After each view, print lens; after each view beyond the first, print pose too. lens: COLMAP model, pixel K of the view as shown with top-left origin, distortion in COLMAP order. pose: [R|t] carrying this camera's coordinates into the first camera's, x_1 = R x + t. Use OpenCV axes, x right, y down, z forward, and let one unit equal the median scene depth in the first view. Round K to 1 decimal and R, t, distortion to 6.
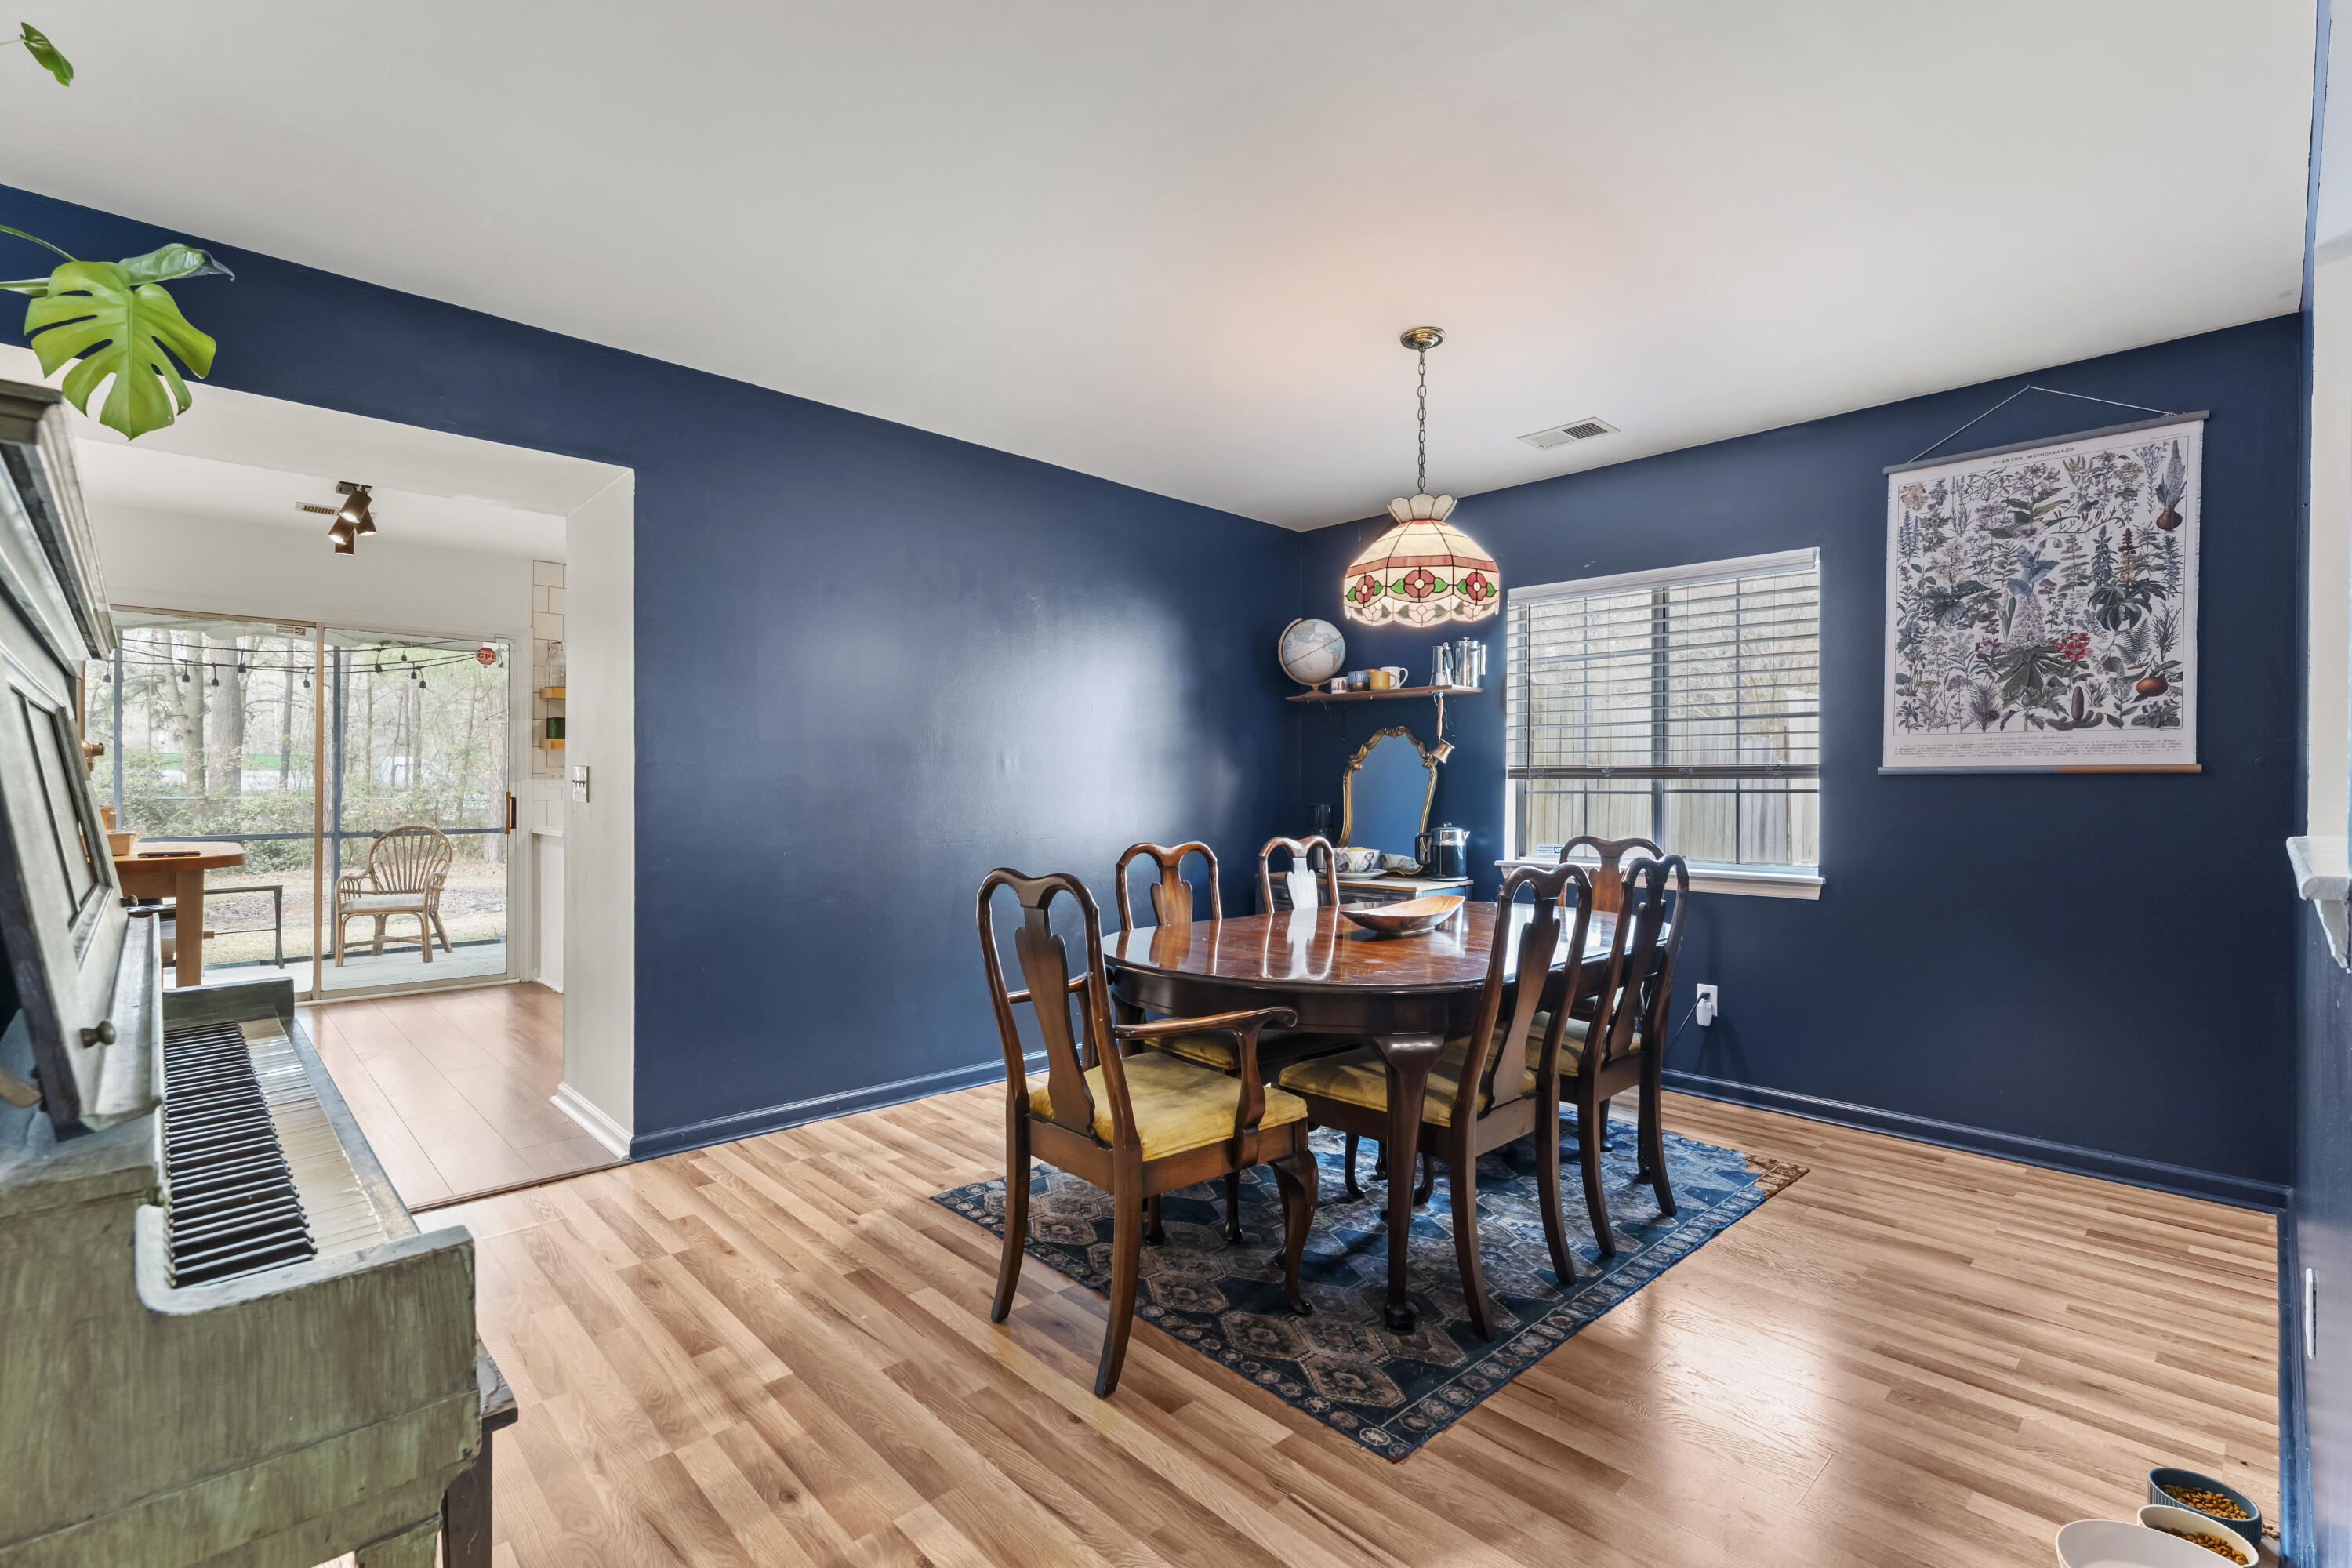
lens RADIAL K [[1053.4, 0, 1176.0], [0, 1053.4, 784.0], [0, 0, 1]] dist [0.001142, -0.000018]
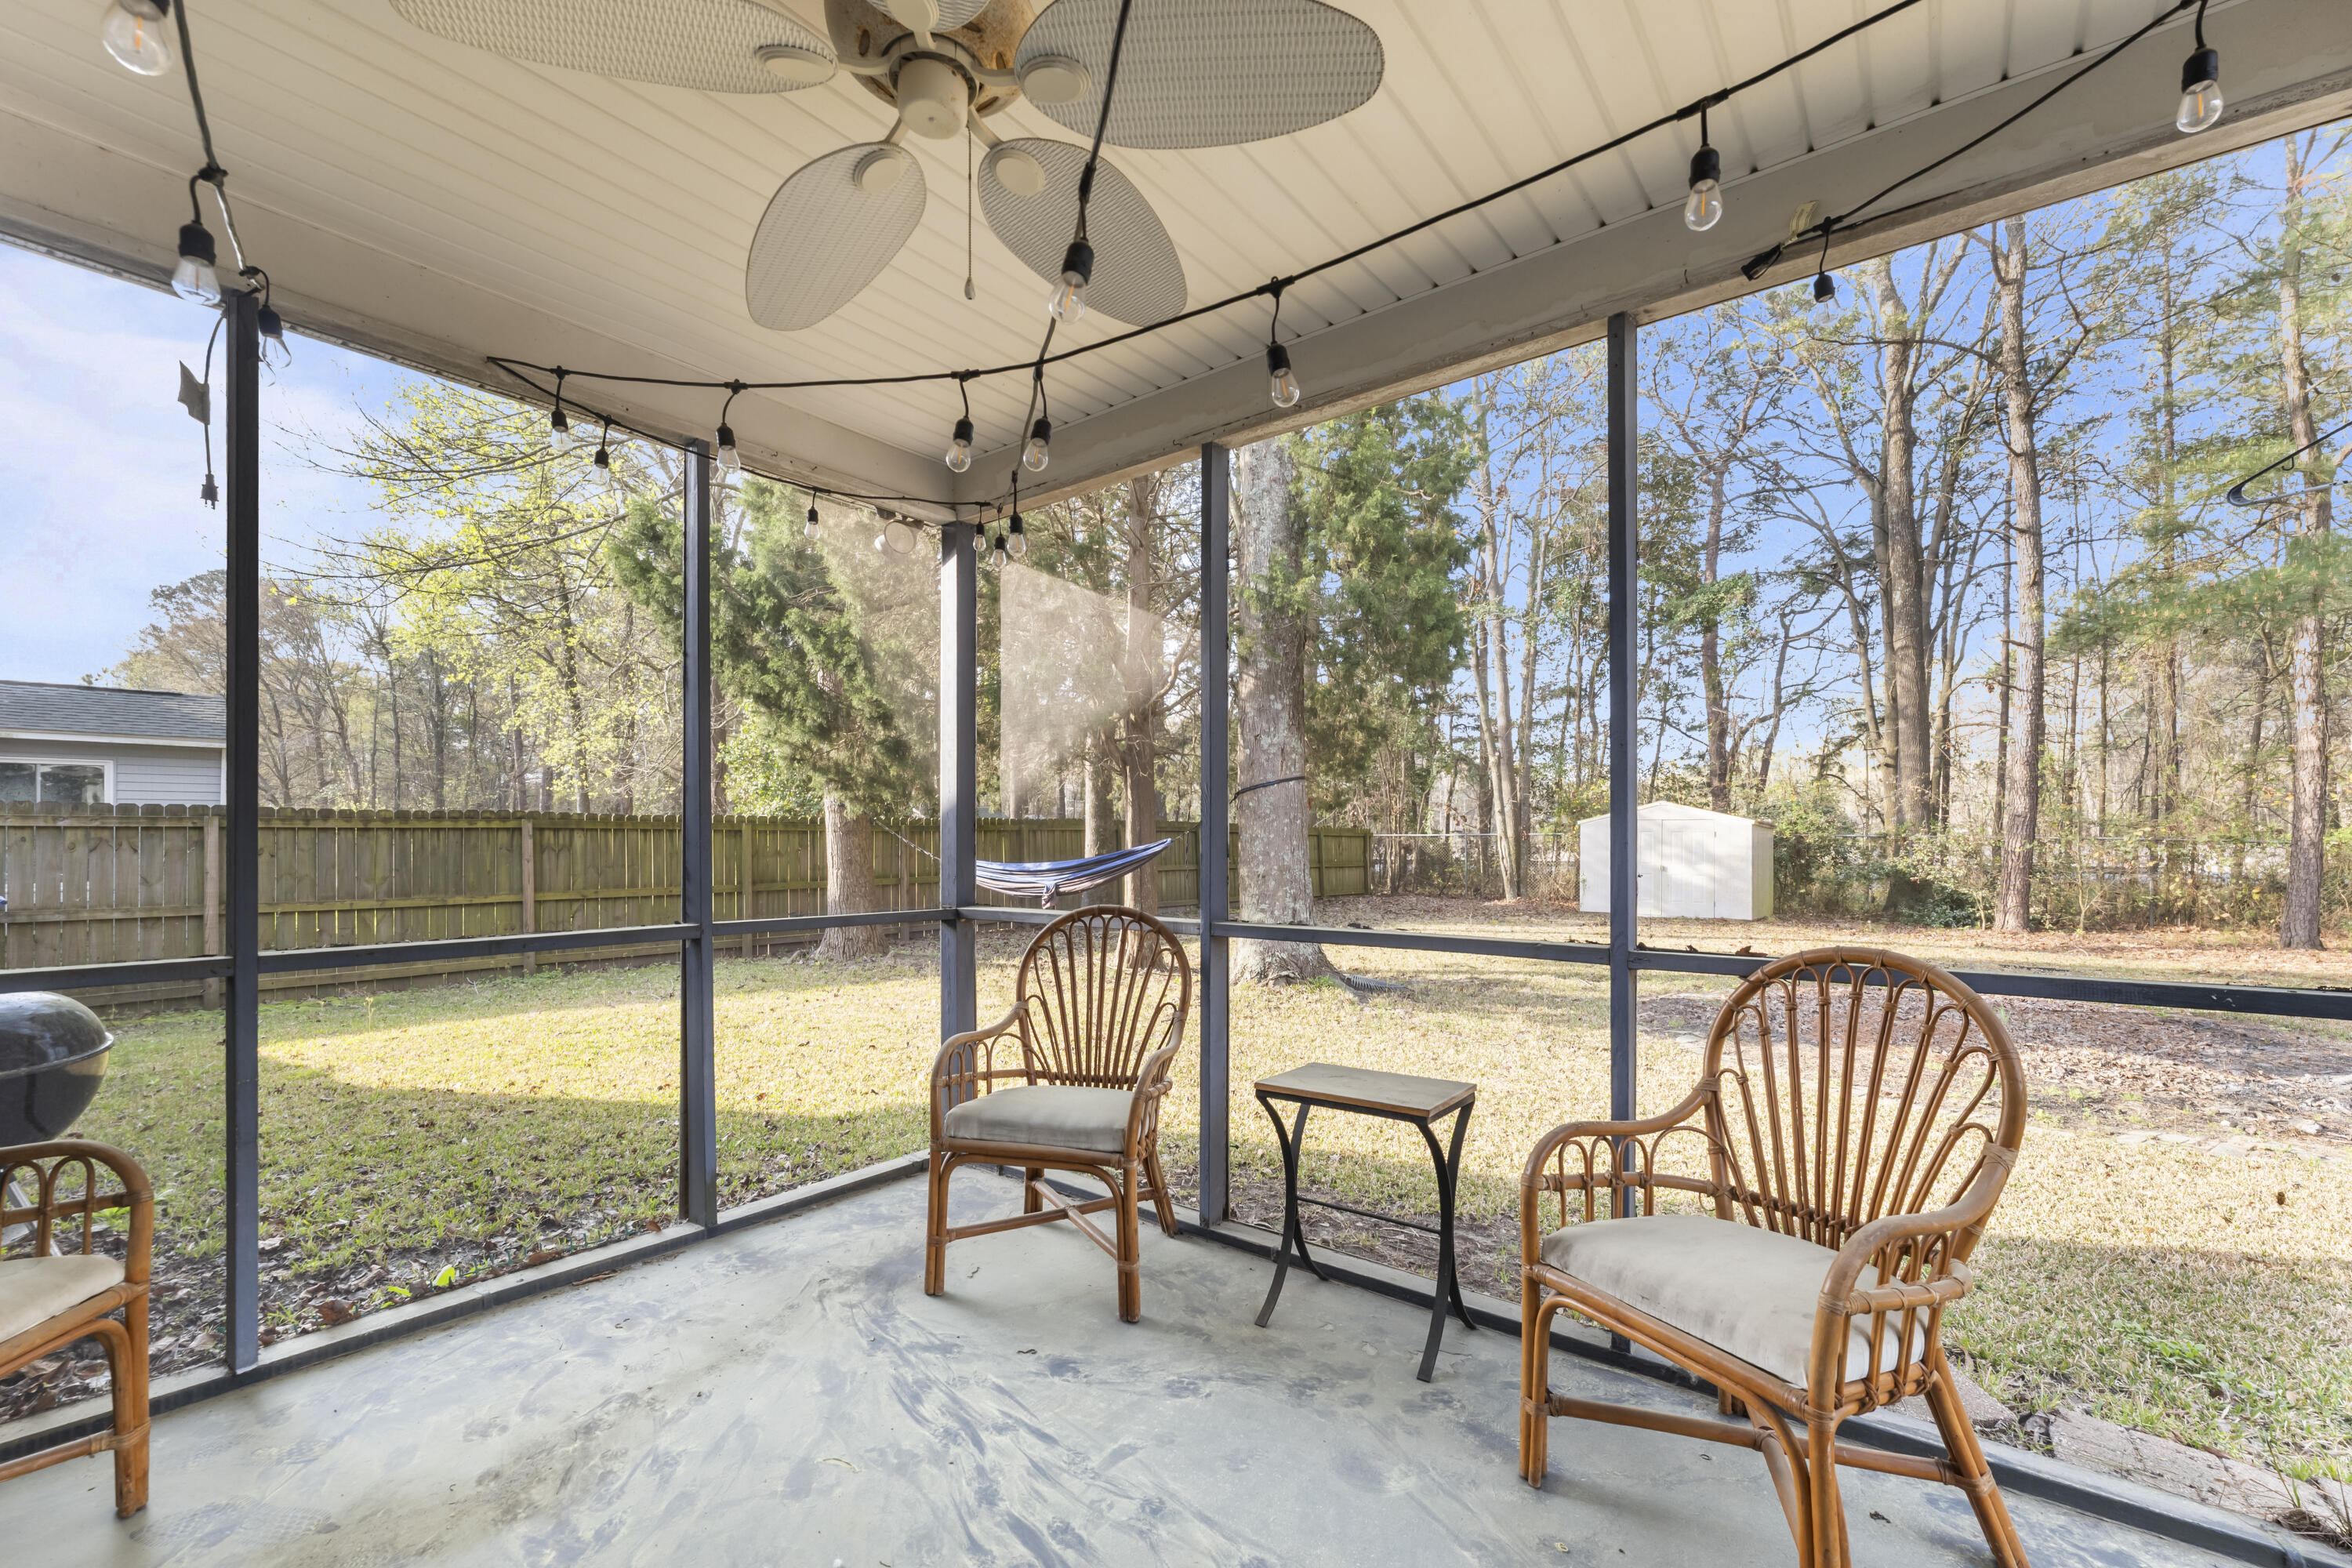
lens RADIAL K [[1005.0, 0, 1178.3], [0, 1005.0, 823.1], [0, 0, 1]] dist [0.001466, 0.000004]
pose [[0.160044, -0.006534, -0.987088, -0.312676], [0.003771, 0.999975, -0.006008, 0.005878], [0.987103, -0.002761, 0.160065, 0.494275]]
